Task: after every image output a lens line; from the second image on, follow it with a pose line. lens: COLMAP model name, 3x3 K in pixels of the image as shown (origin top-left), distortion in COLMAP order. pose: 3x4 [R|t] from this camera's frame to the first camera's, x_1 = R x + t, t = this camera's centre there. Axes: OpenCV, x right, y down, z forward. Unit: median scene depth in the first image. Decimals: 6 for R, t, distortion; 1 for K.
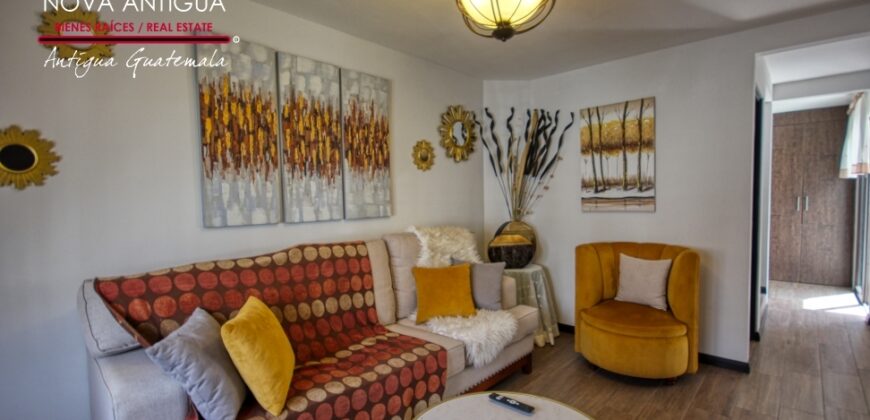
lens RADIAL K [[405.1, 0, 441.4], [0, 405.1, 217.5], [0, 0, 1]] dist [-0.001447, -0.000375]
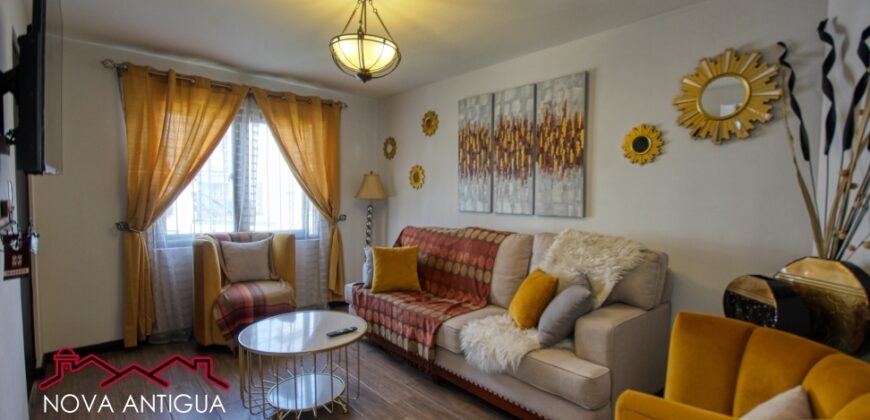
lens RADIAL K [[405.1, 0, 437.7], [0, 405.1, 212.2], [0, 0, 1]] dist [-0.001447, -0.000375]
pose [[-0.112889, 0.058711, -0.991871, 0.967160], [-0.061494, 0.995926, 0.065950, -0.064712], [0.991703, 0.068439, -0.108819, 0.889973]]
